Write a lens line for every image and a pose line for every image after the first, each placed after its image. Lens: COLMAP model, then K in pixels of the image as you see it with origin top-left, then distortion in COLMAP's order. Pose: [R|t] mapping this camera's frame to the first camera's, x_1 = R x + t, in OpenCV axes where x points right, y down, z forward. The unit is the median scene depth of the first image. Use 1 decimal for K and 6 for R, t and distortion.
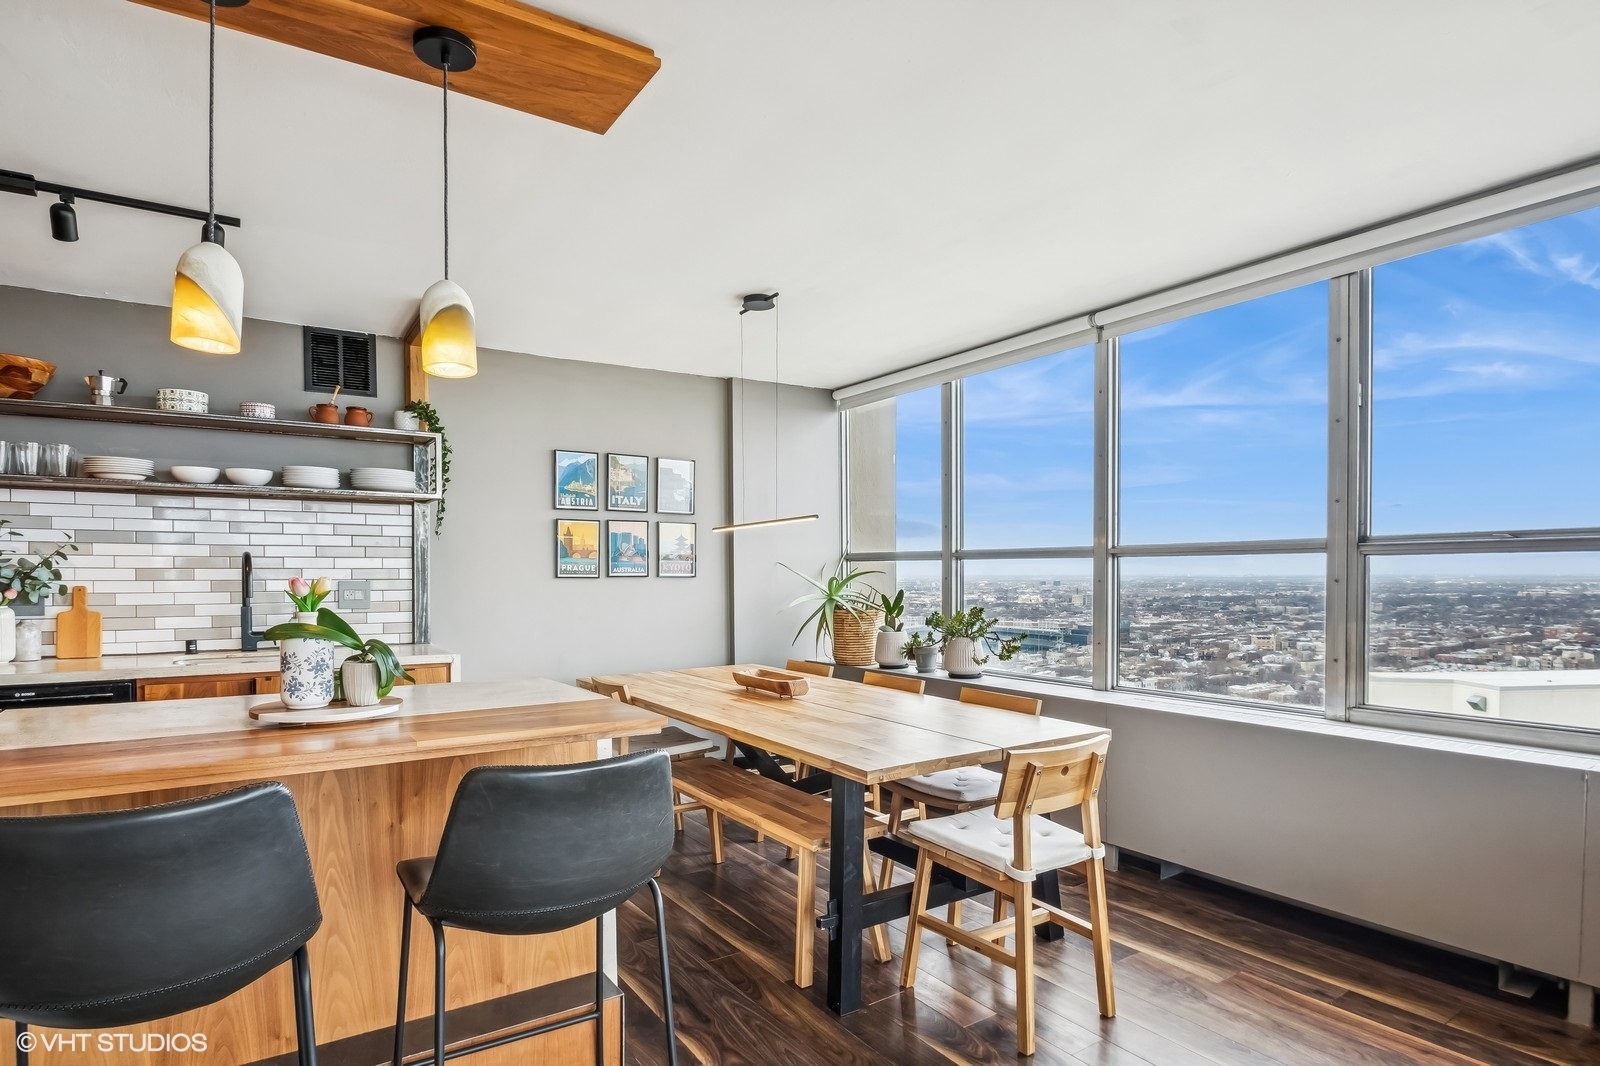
lens RADIAL K [[844.2, 0, 802.8], [0, 844.2, 585.5], [0, 0, 1]] dist [-0.028392, -0.001131]
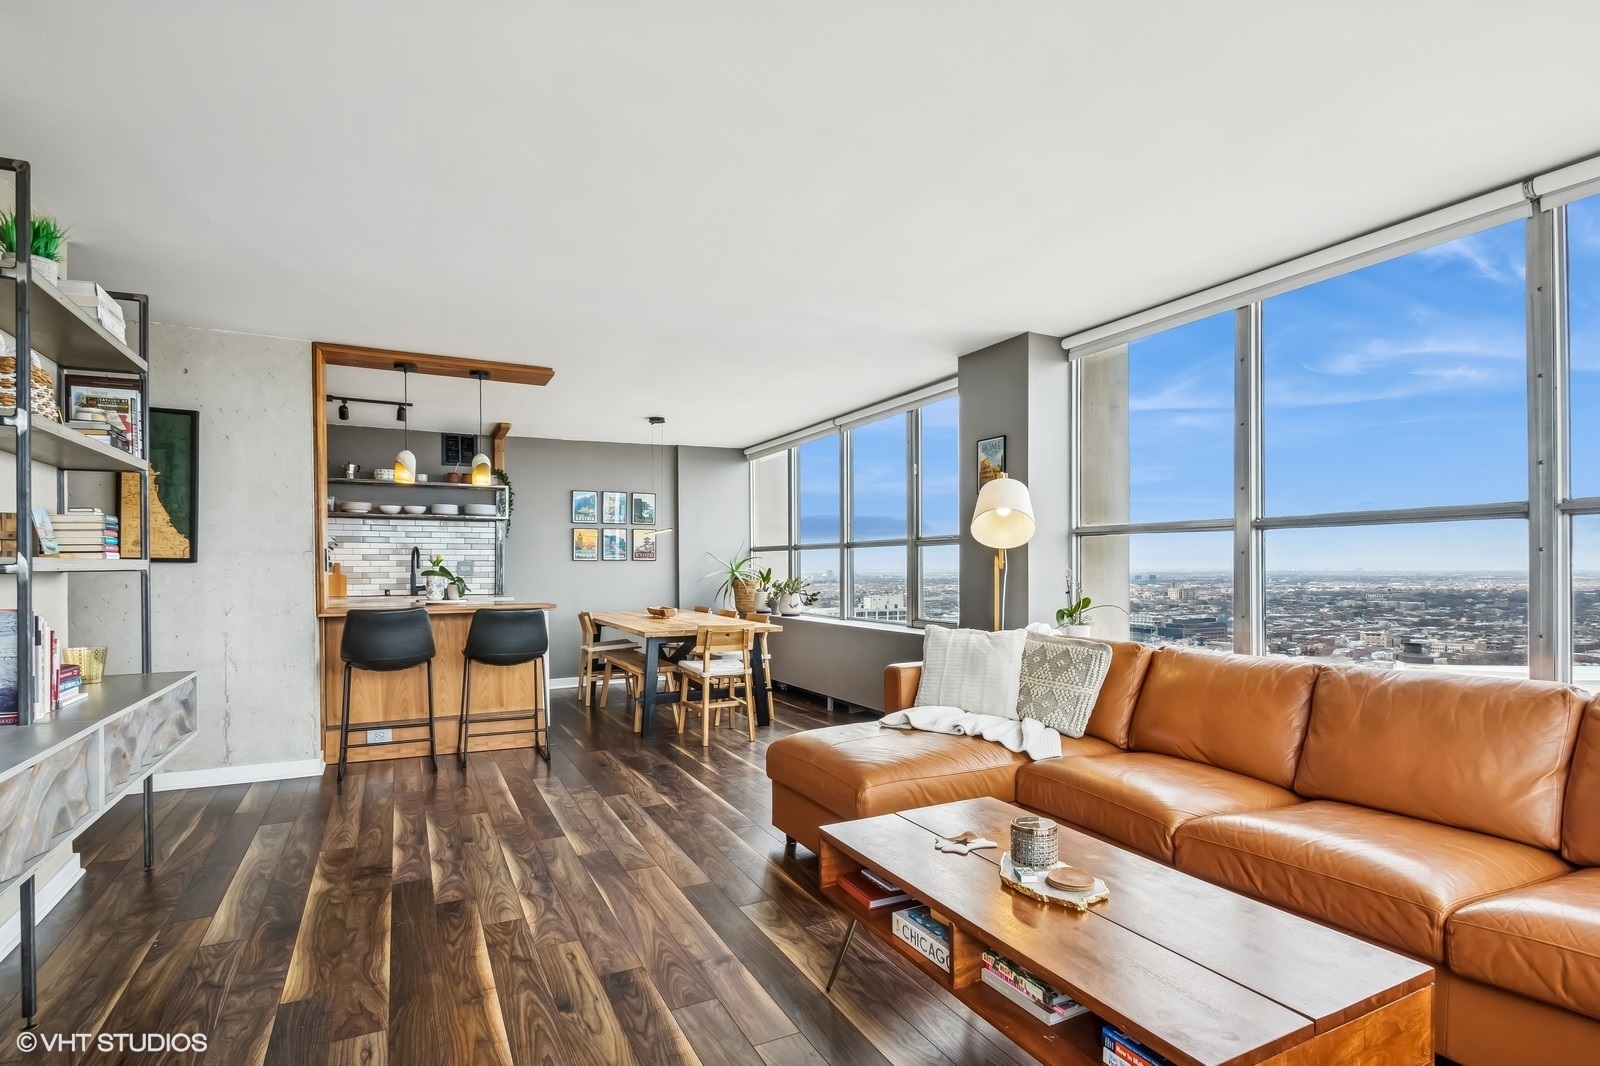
lens RADIAL K [[800.7, 0, 806.4], [0, 800.7, 569.1], [0, 0, 1]] dist [-0.004341, -0.000514]
pose [[0.992070, 0.000927, -0.125686, 0.501546], [-0.002601, 0.999910, -0.013156, 0.036145], [0.125662, 0.013379, 0.991983, -0.773211]]
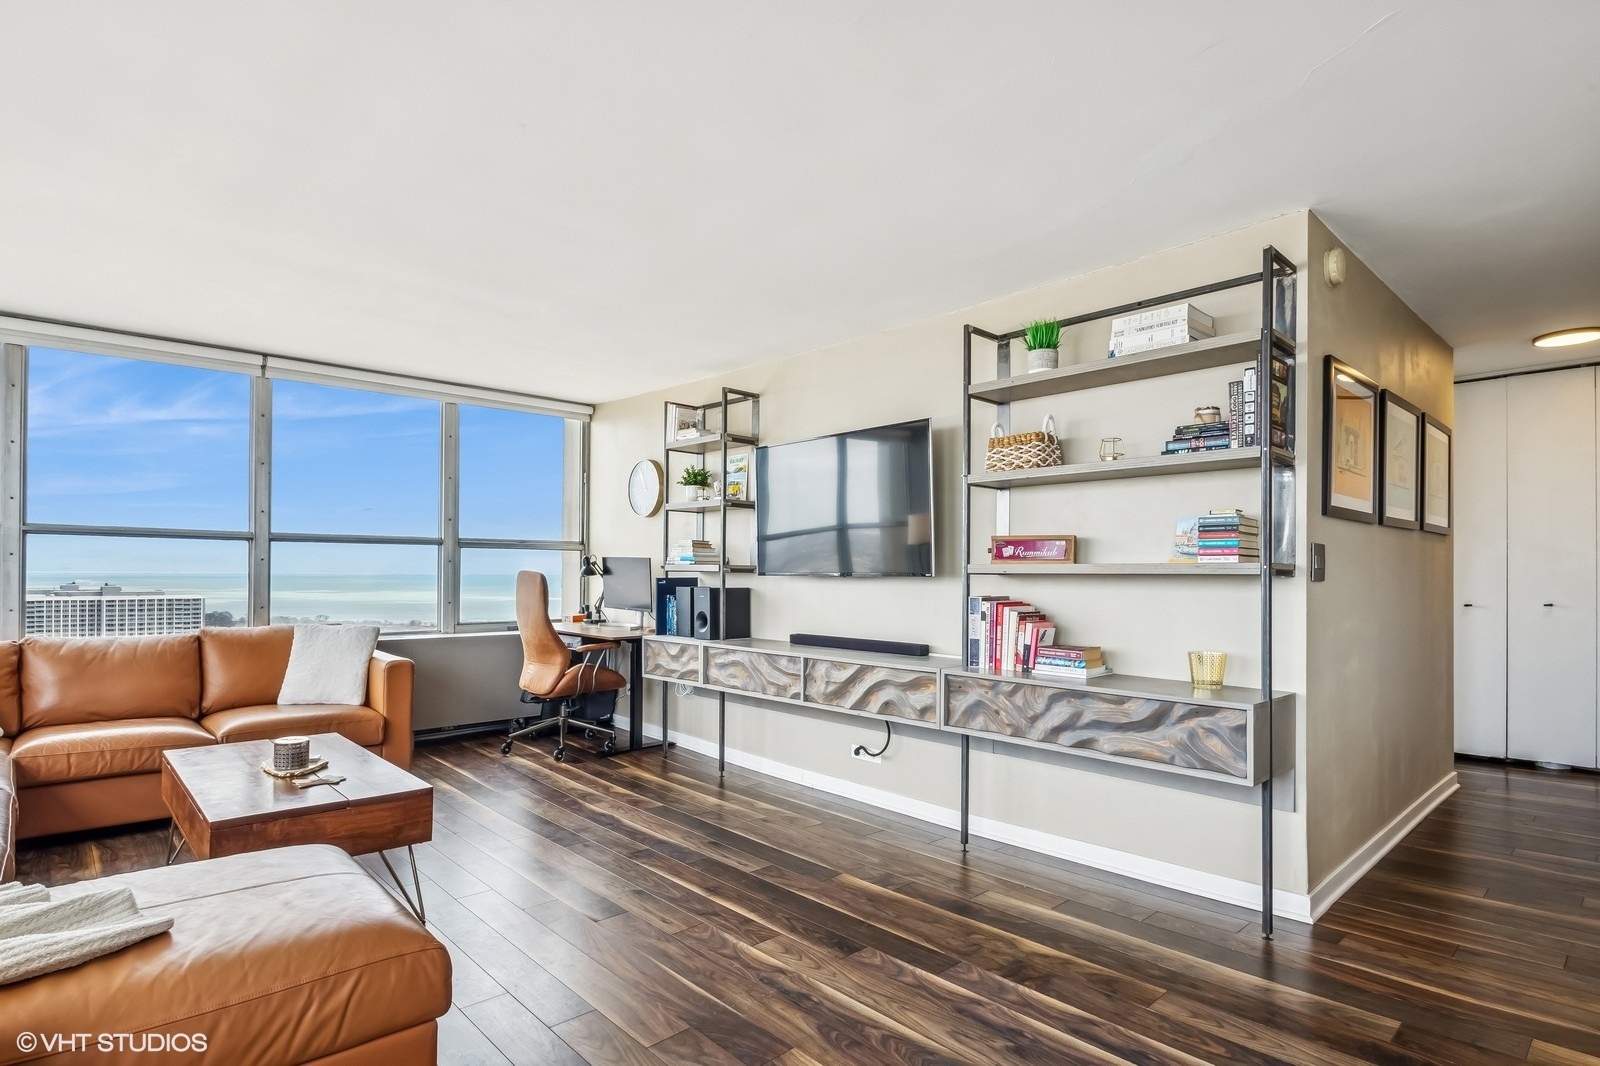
lens RADIAL K [[826.0, 0, 806.6], [0, 826.0, 569.7], [0, 0, 1]] dist [0.012775, -0.014097]
pose [[-0.987759, -0.003314, -0.155955, 0.228111], [-0.005767, 0.999867, 0.015280, 0.015641], [0.155883, 0.015993, -0.987646, 0.575798]]
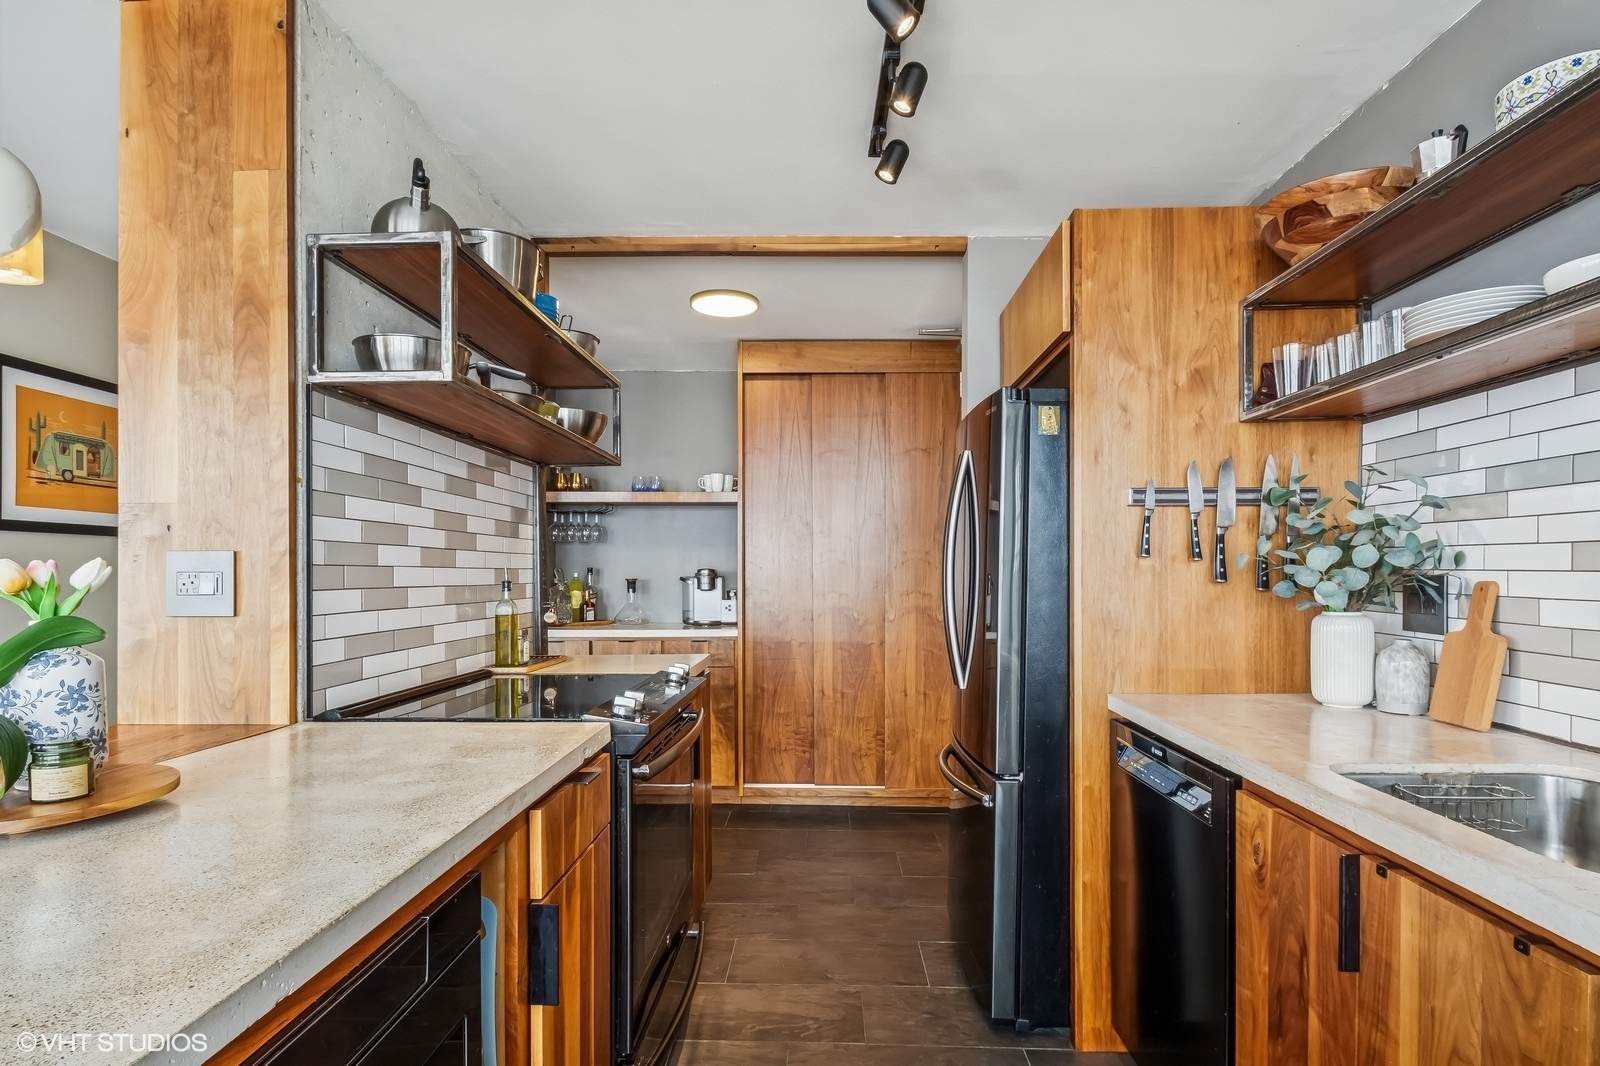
lens RADIAL K [[839.9, 0, 801.0], [0, 839.9, 580.9], [0, 0, 1]] dist [-0.000833, -0.000940]
pose [[-0.600369, 0.011700, -0.799638, -0.203448], [-0.010237, 0.999699, 0.022314, -0.005744], [0.799658, 0.021582, -0.600068, 0.861999]]
